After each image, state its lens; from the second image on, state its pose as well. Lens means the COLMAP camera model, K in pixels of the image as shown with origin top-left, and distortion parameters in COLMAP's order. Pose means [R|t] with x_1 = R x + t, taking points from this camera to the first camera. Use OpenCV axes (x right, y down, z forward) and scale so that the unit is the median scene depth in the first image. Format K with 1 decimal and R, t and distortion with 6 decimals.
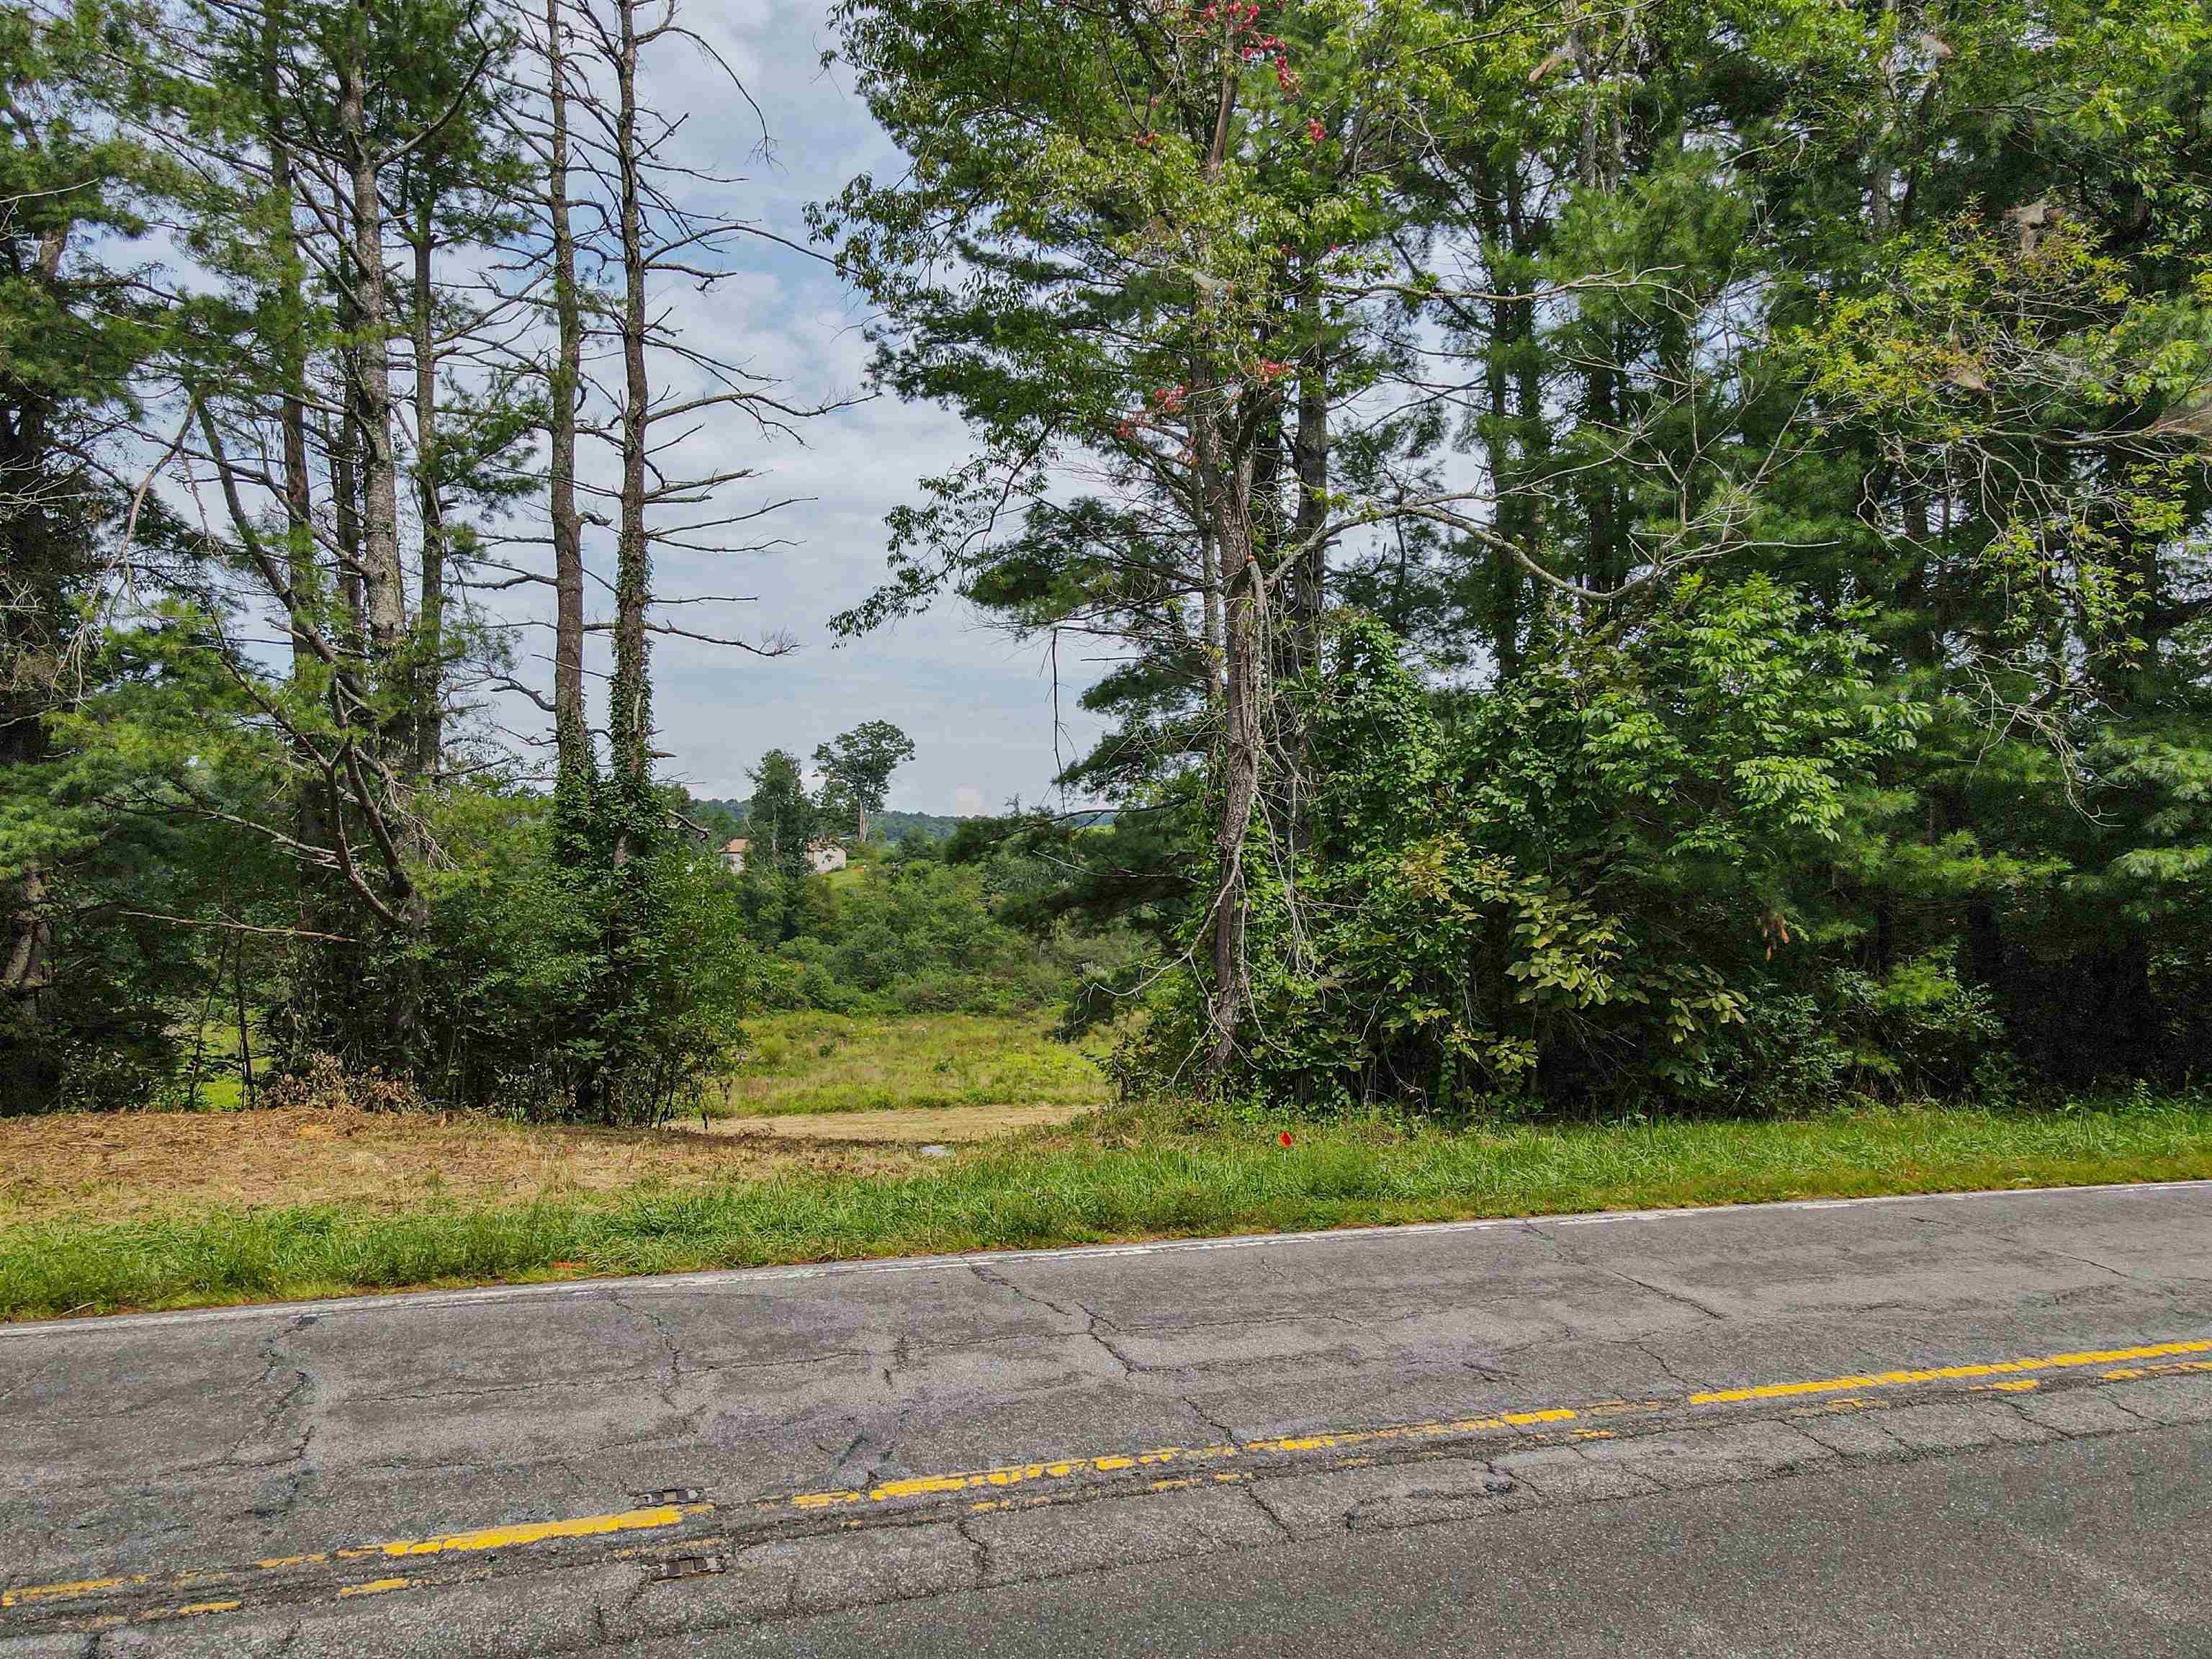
lens RADIAL K [[1619.0, 0, 1103.5], [0, 1619.0, 831.6], [0, 0, 1]] dist [0.004539, 0.030969]
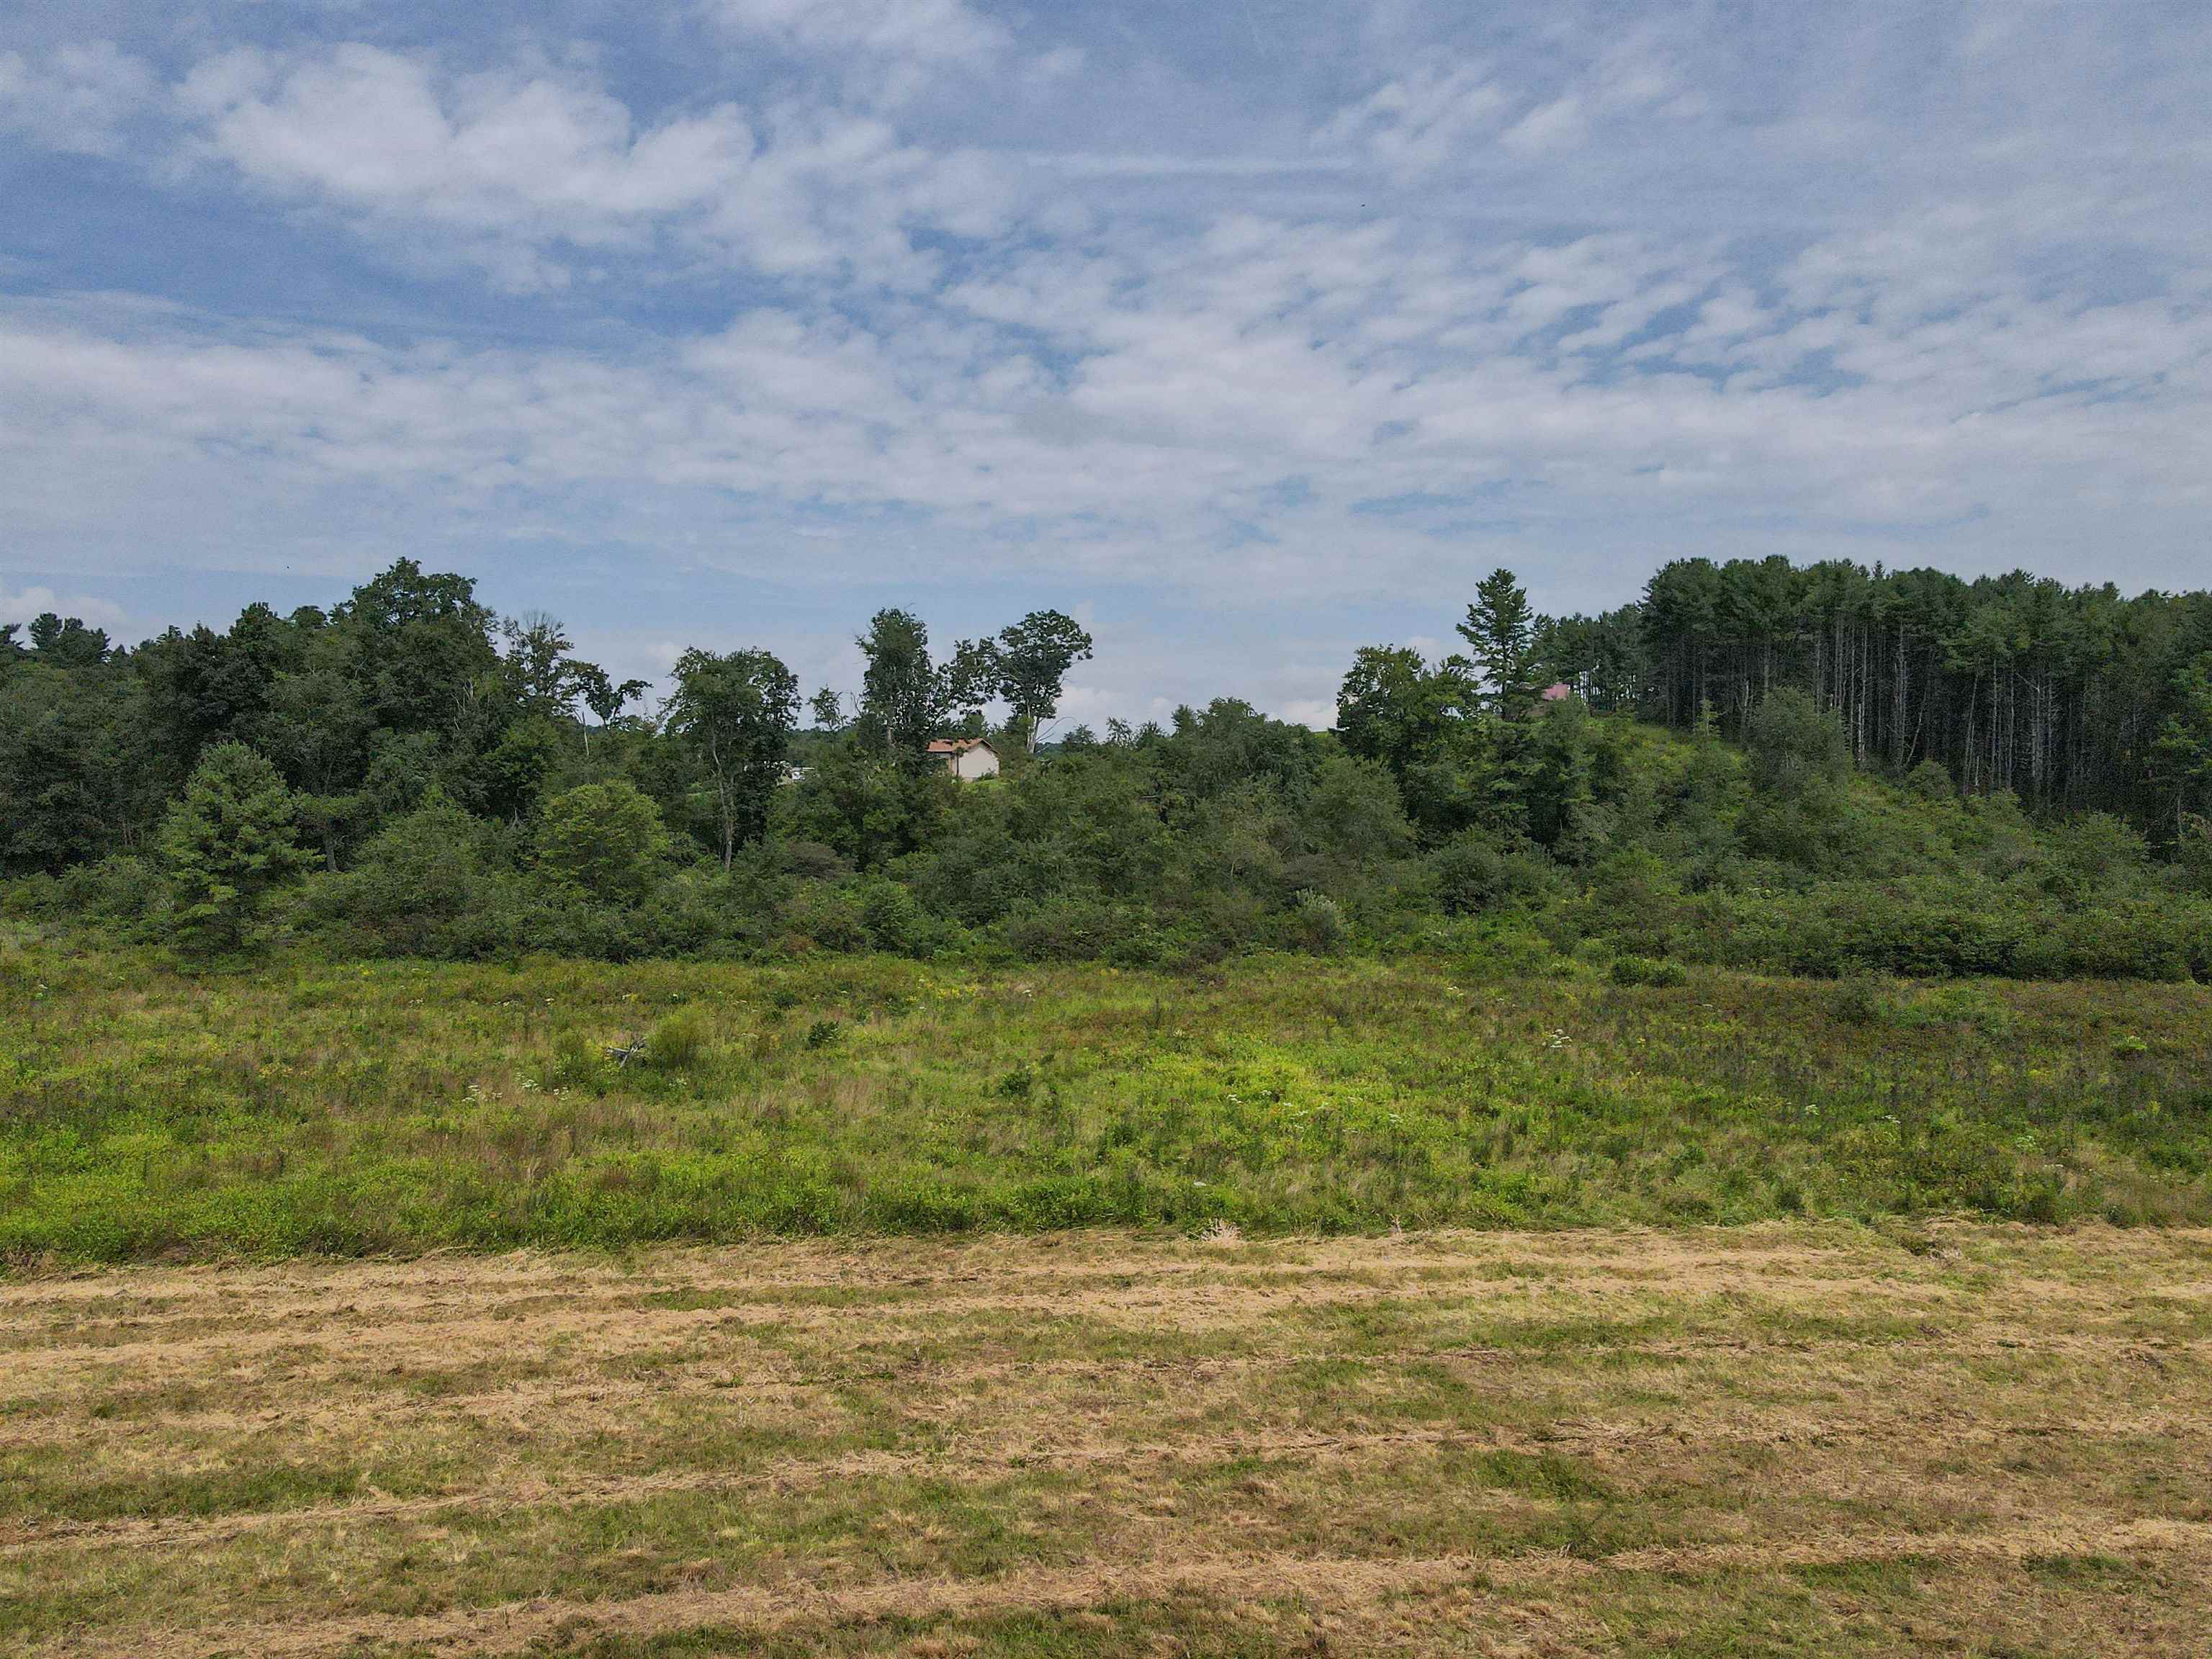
lens RADIAL K [[1619.0, 0, 1103.5], [0, 1619.0, 831.6], [0, 0, 1]] dist [0.004539, 0.030969]
pose [[0.992400, 0.014478, -0.122197, -0.046192], [-0.009863, 0.999218, 0.038293, 0.146153], [0.122656, -0.036797, 0.991767, 1.495028]]
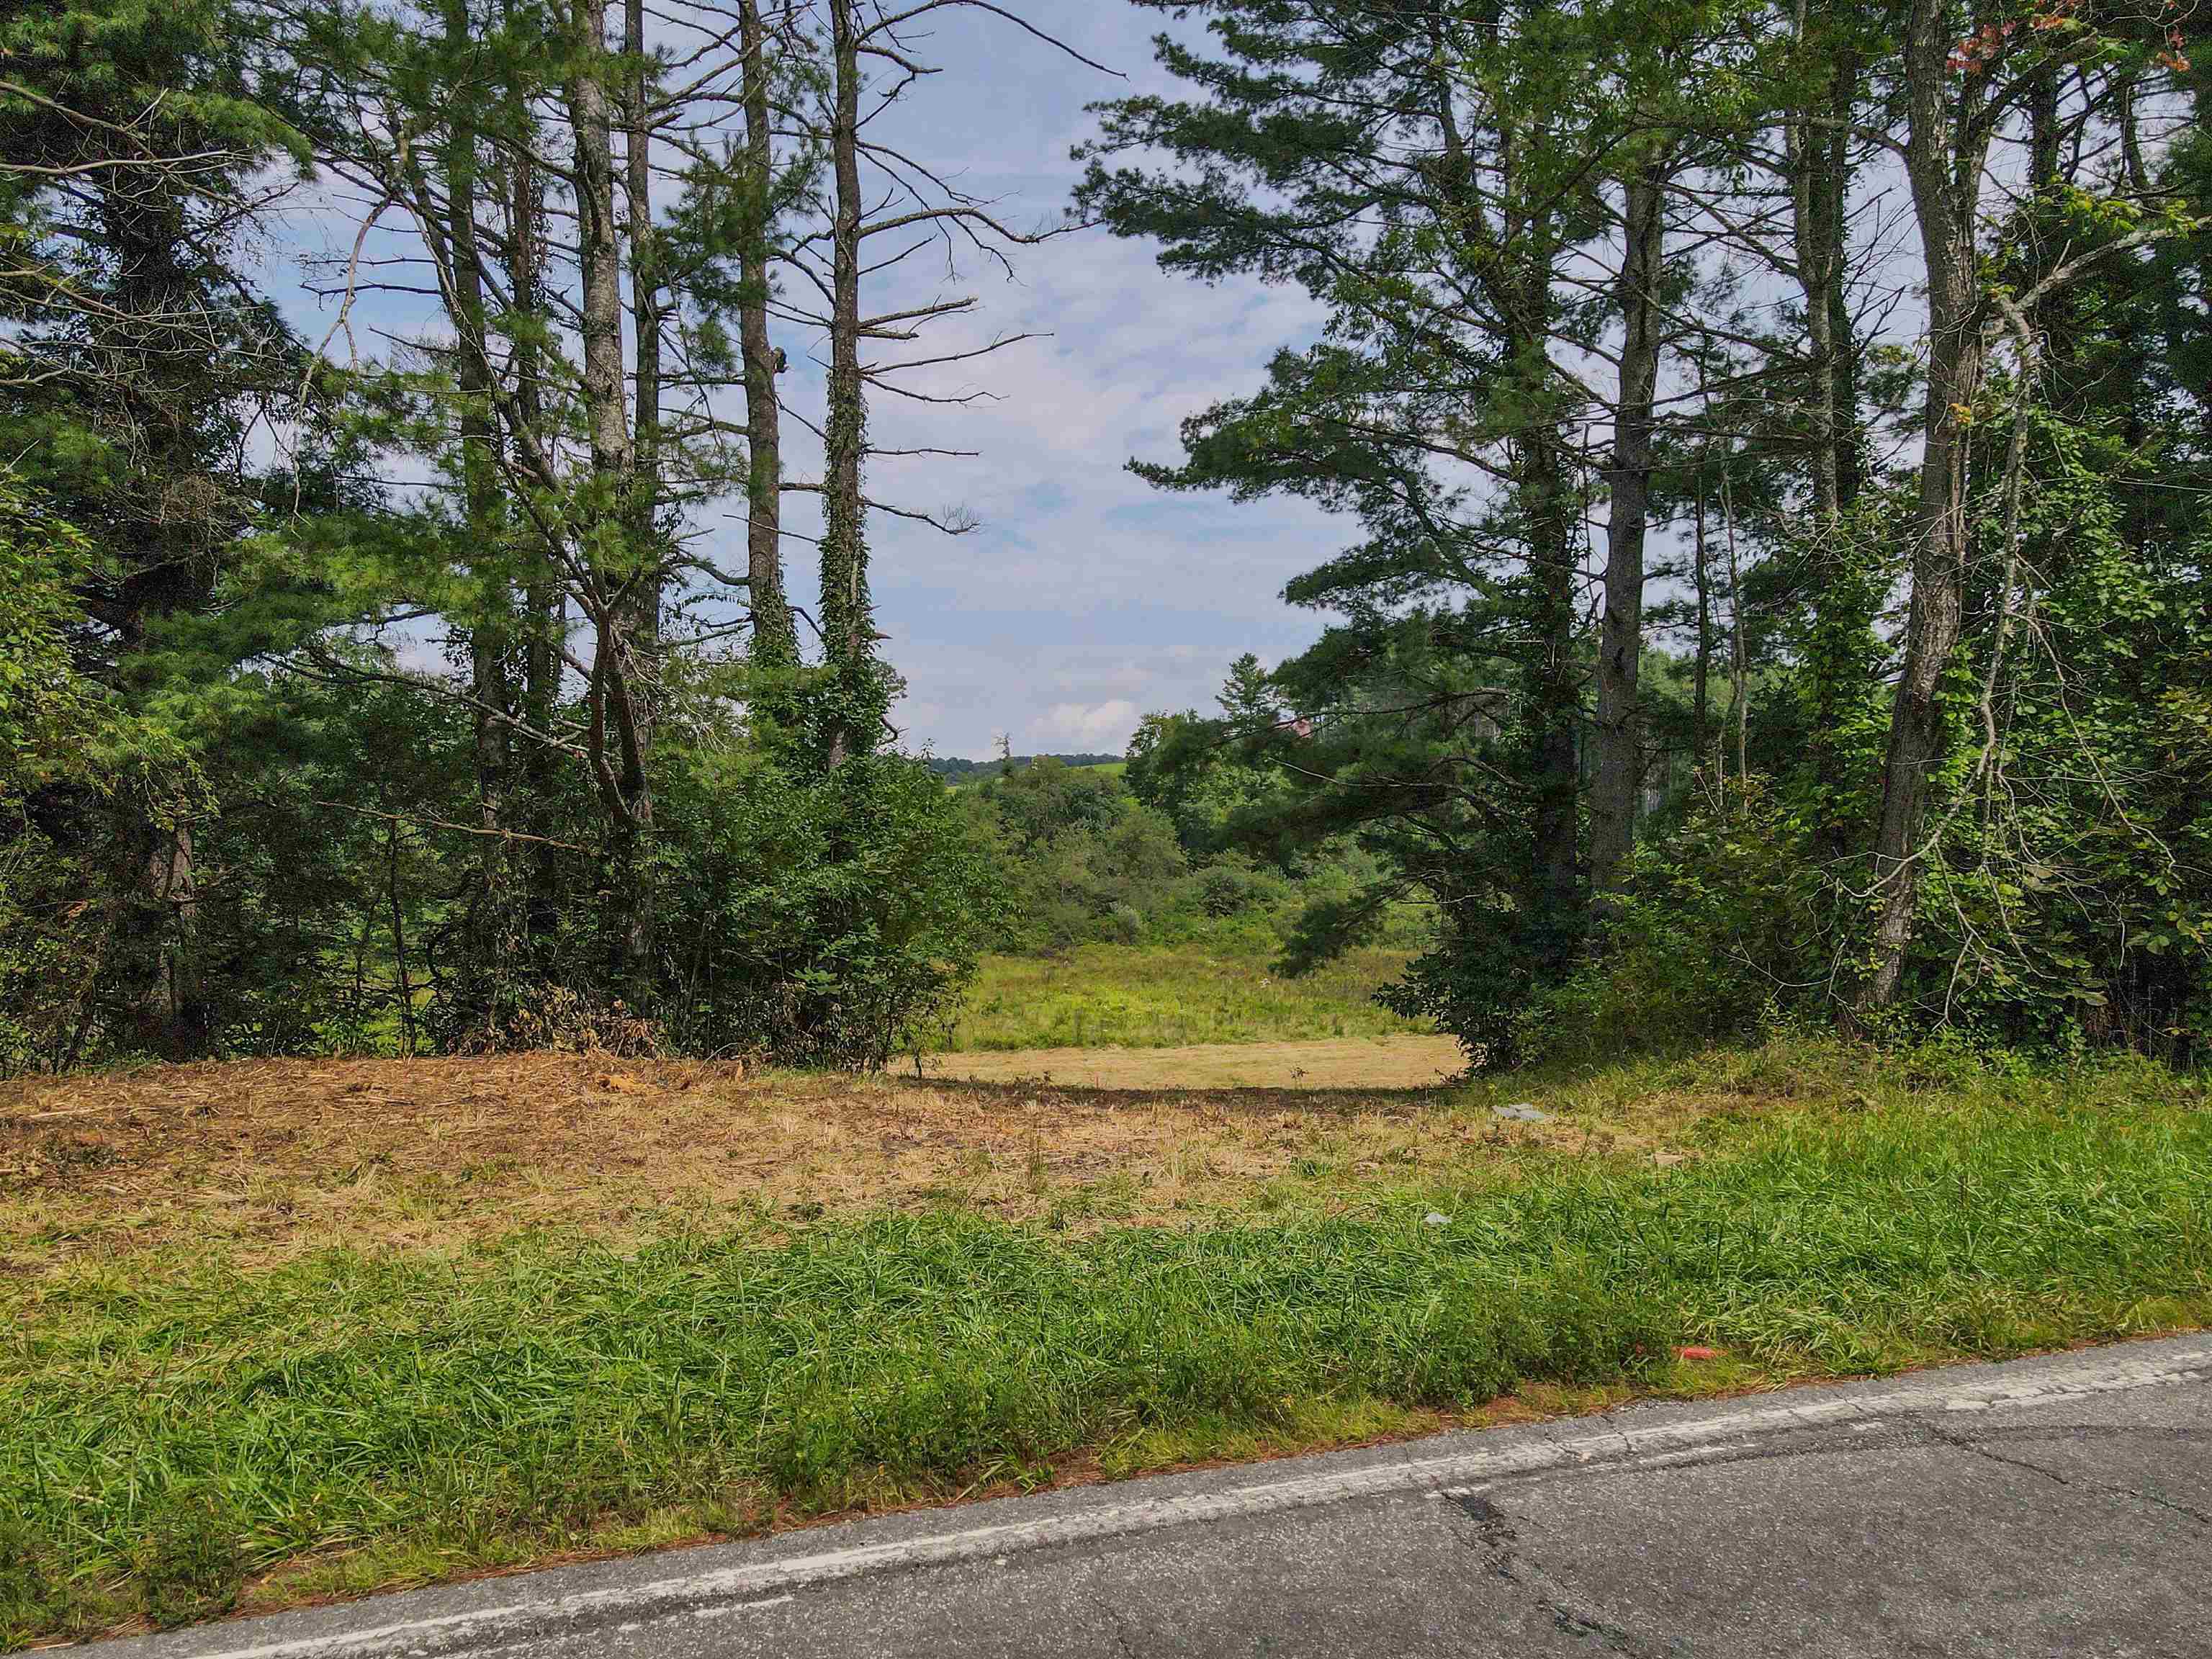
lens RADIAL K [[1619.0, 0, 1103.5], [0, 1619.0, 831.6], [0, 0, 1]] dist [0.004539, 0.030969]
pose [[0.999841, 0.002163, 0.017718, -0.146607], [-0.002785, 0.999378, 0.035152, 0.021267], [-0.017631, -0.035195, 0.999225, 0.130231]]
